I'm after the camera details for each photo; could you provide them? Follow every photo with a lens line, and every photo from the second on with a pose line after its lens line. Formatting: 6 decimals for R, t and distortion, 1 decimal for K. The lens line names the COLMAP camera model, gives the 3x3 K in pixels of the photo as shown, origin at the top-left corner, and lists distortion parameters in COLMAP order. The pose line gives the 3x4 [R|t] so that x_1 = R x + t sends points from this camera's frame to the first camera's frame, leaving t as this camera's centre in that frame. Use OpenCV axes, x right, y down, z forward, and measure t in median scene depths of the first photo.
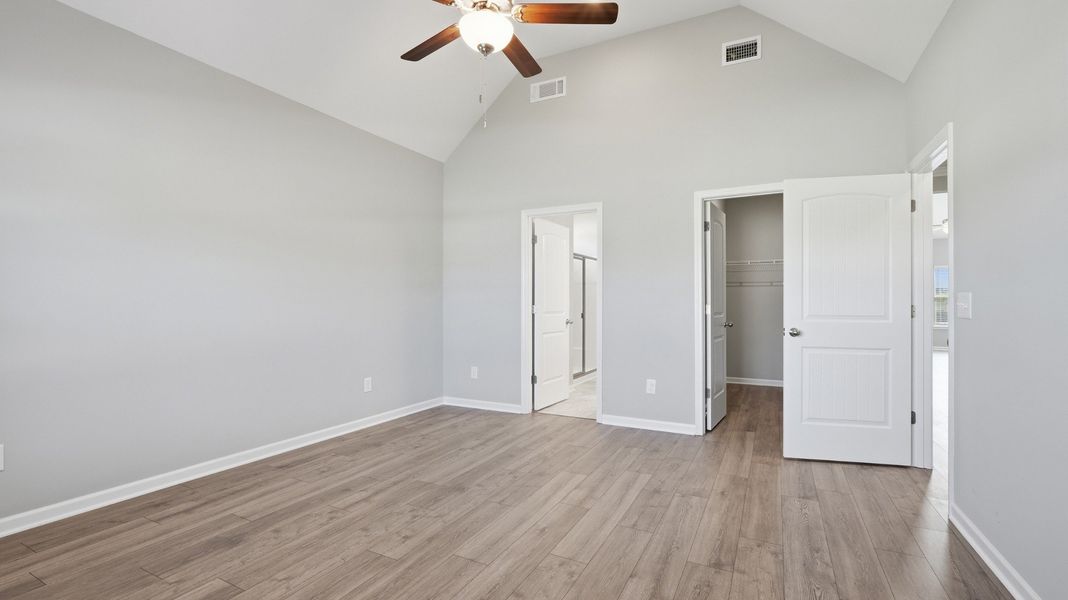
lens RADIAL K [[412.3, 0, 561.6], [0, 412.3, 301.9], [0, 0, 1]] dist [-0.000125, -0.000054]
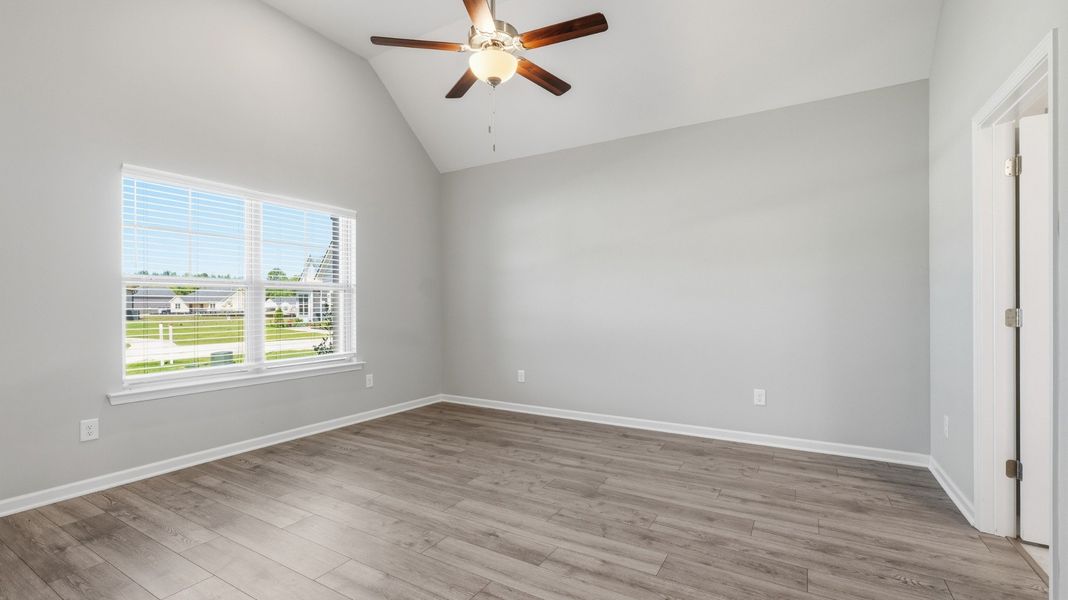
lens RADIAL K [[452.6, 0, 550.2], [0, 452.6, 305.9], [0, 0, 1]] dist [-0.002060, -0.000471]
pose [[-0.005752, -0.001567, -0.999982, 1.006313], [0.007972, 0.999967, -0.001613, 0.004153], [0.999952, -0.007981, -0.005740, 1.106479]]
